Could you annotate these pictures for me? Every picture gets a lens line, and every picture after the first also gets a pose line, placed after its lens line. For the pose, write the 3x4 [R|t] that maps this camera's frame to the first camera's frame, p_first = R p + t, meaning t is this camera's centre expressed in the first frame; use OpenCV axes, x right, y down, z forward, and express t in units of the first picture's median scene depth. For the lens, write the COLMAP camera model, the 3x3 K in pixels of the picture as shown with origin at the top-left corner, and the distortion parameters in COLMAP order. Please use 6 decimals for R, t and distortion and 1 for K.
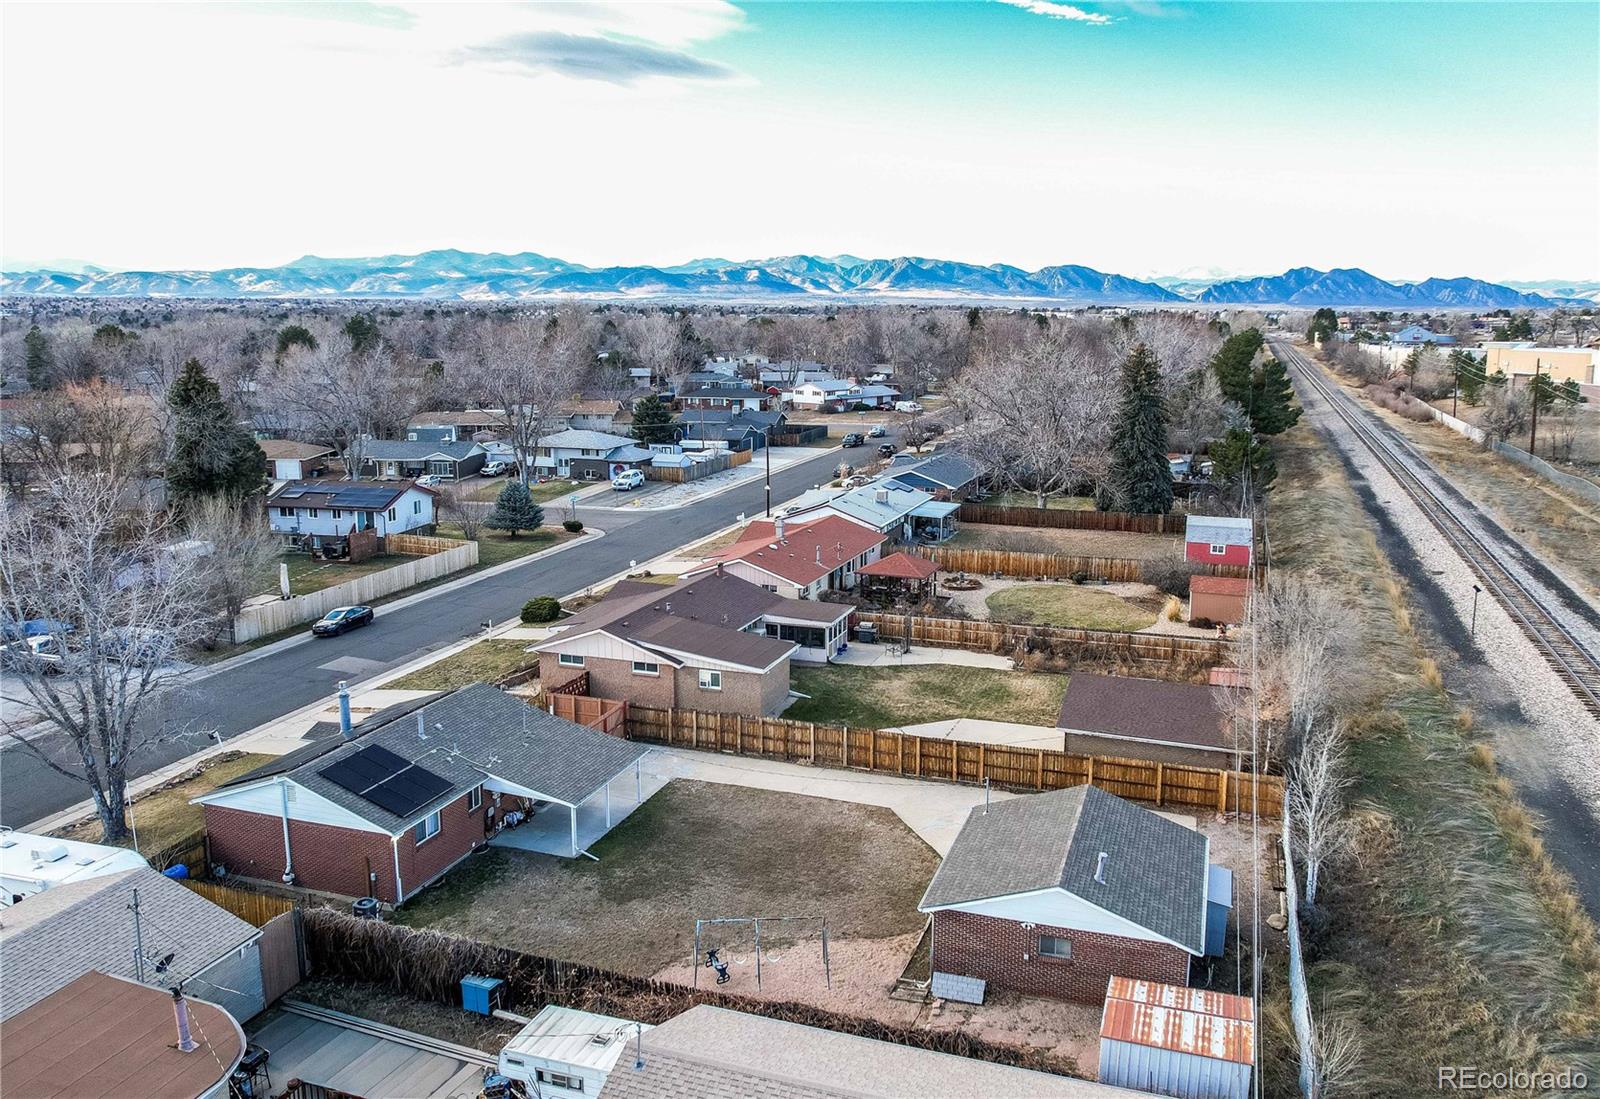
lens RADIAL K [[1245.4, 0, 804.7], [0, 1245.4, 534.5], [0, 0, 1]] dist [-0.051996, 0.045943]
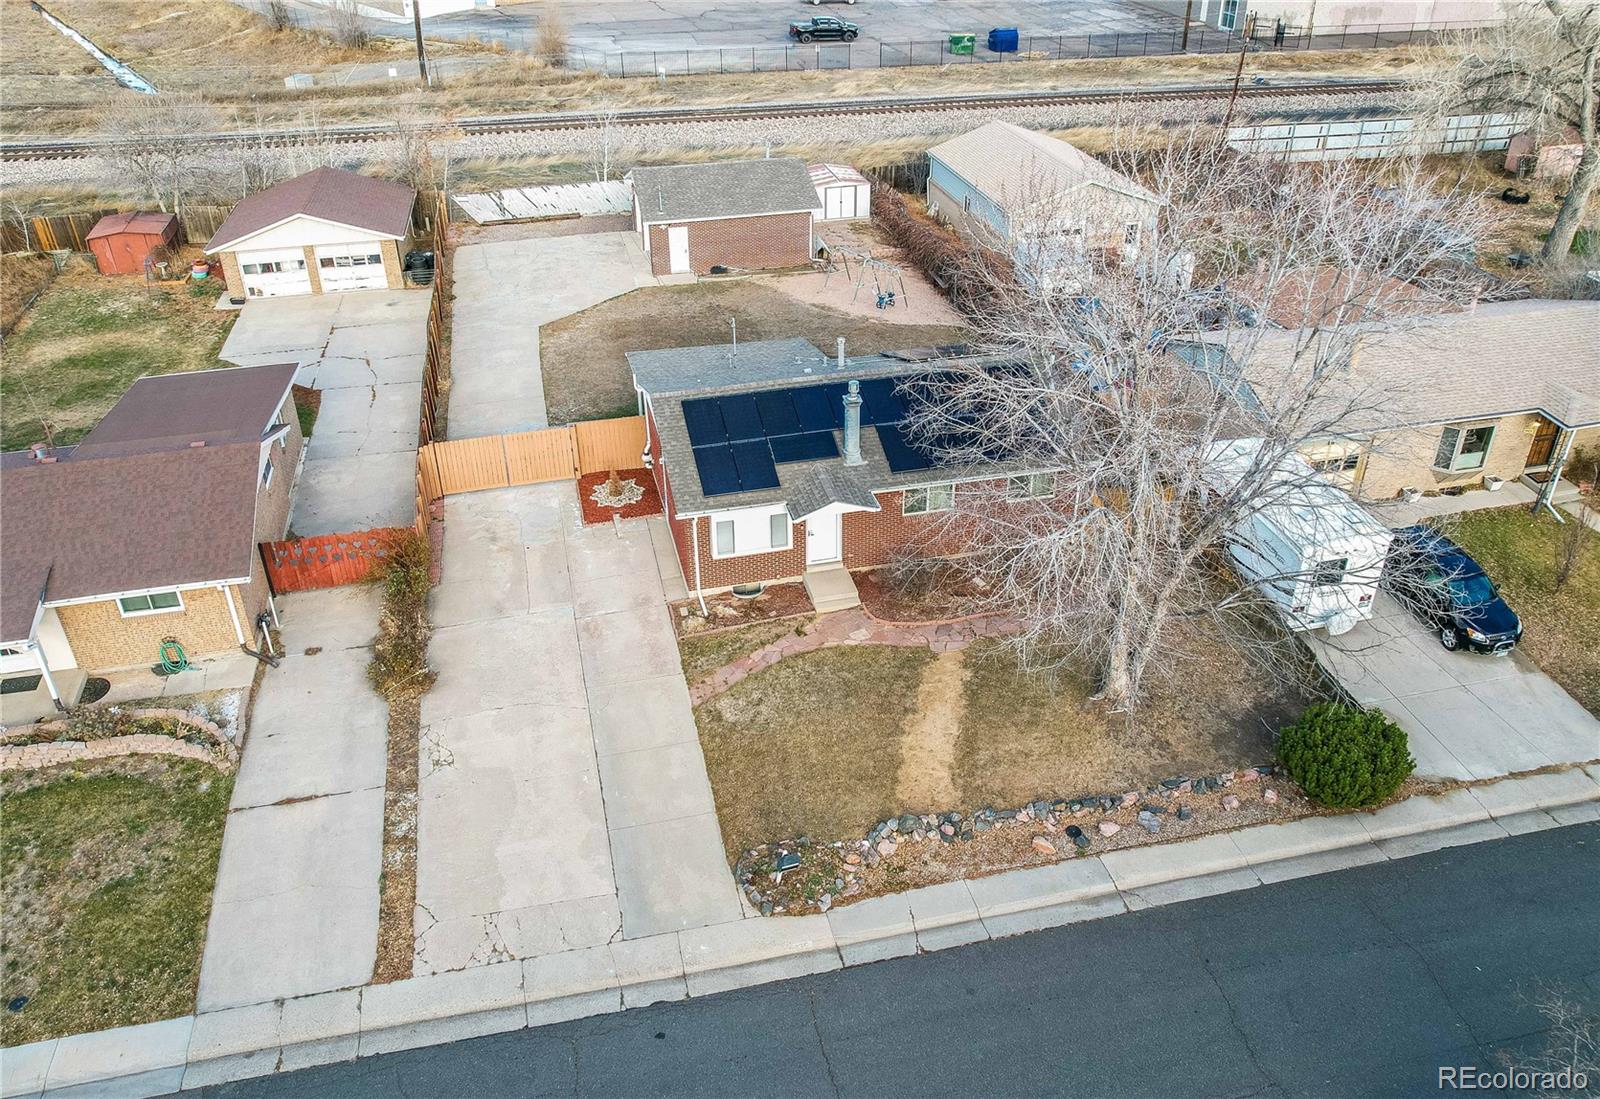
lens RADIAL K [[1245.4, 0, 804.7], [0, 1245.4, 534.5], [0, 0, 1]] dist [-0.051996, 0.045943]
pose [[-0.535584, -0.434878, 0.723900, -0.486614], [0.154979, 0.792037, 0.590473, -0.118533], [-0.830139, 0.428437, -0.356805, 0.717934]]
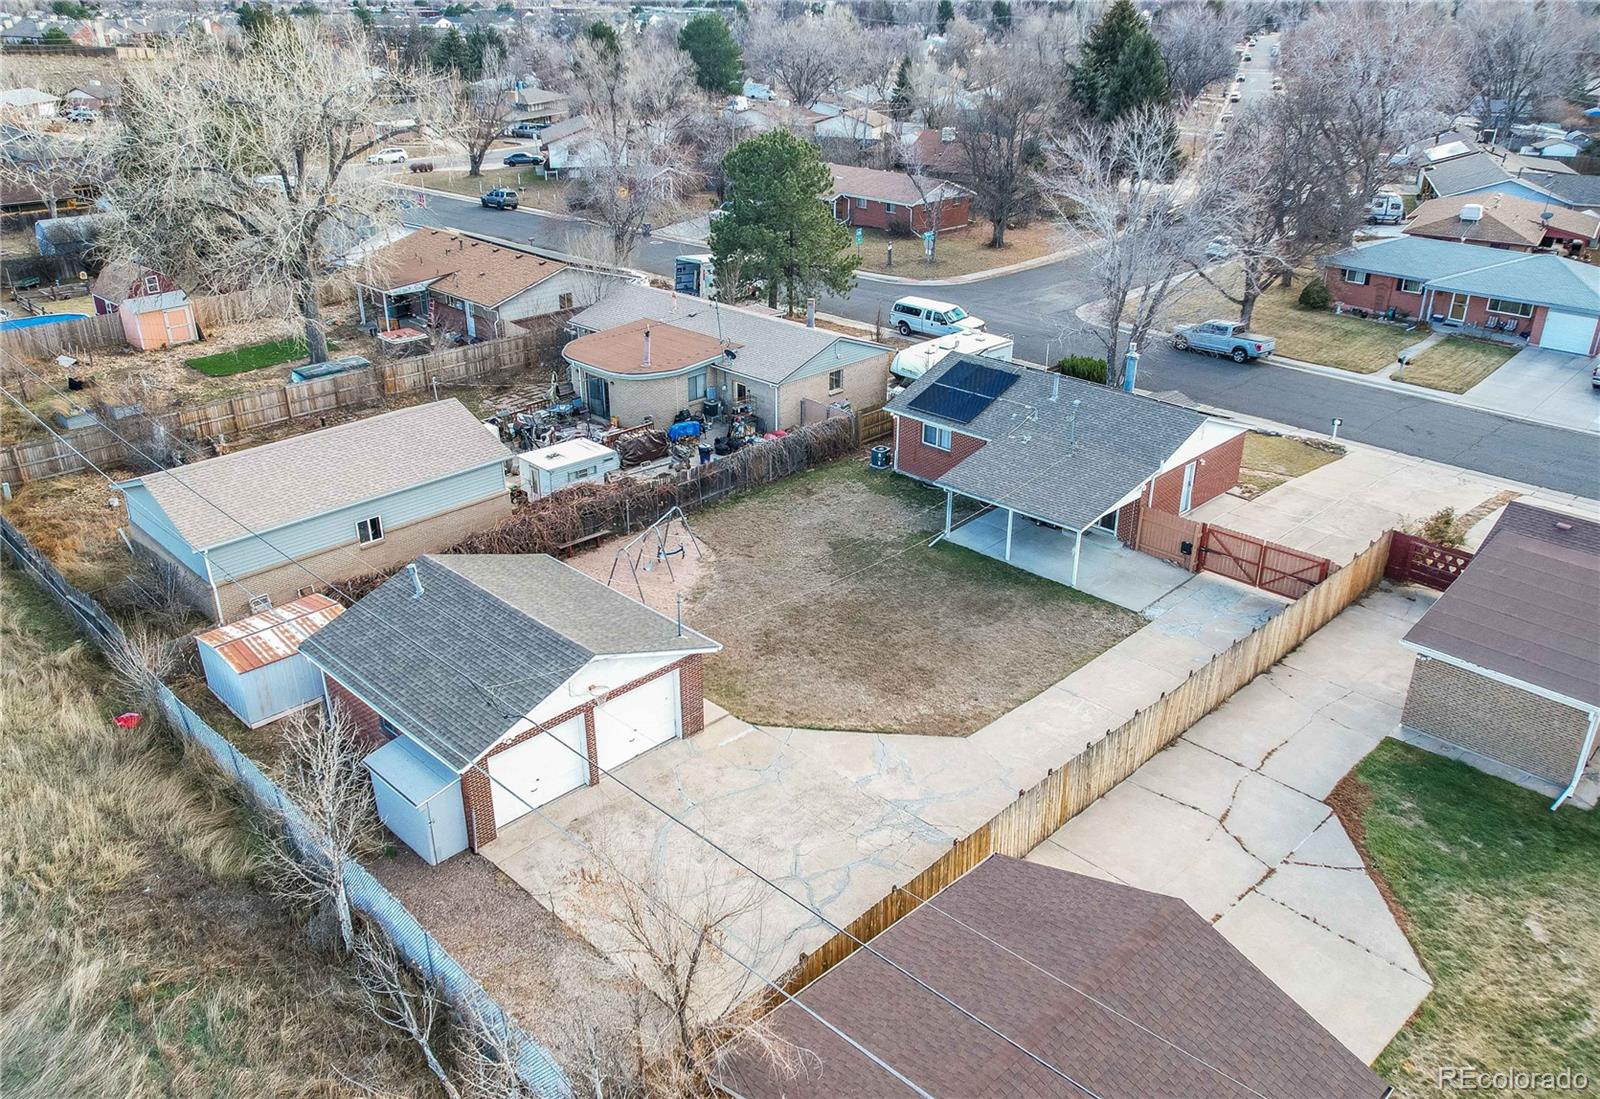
lens RADIAL K [[1245.4, 0, 804.7], [0, 1245.4, 534.5], [0, 0, 1]] dist [-0.051996, 0.045943]
pose [[-0.431668, 0.370146, -0.822590, 0.353802], [-0.162721, 0.865015, 0.474627, -0.102476], [0.887234, 0.338734, -0.313169, 0.627861]]
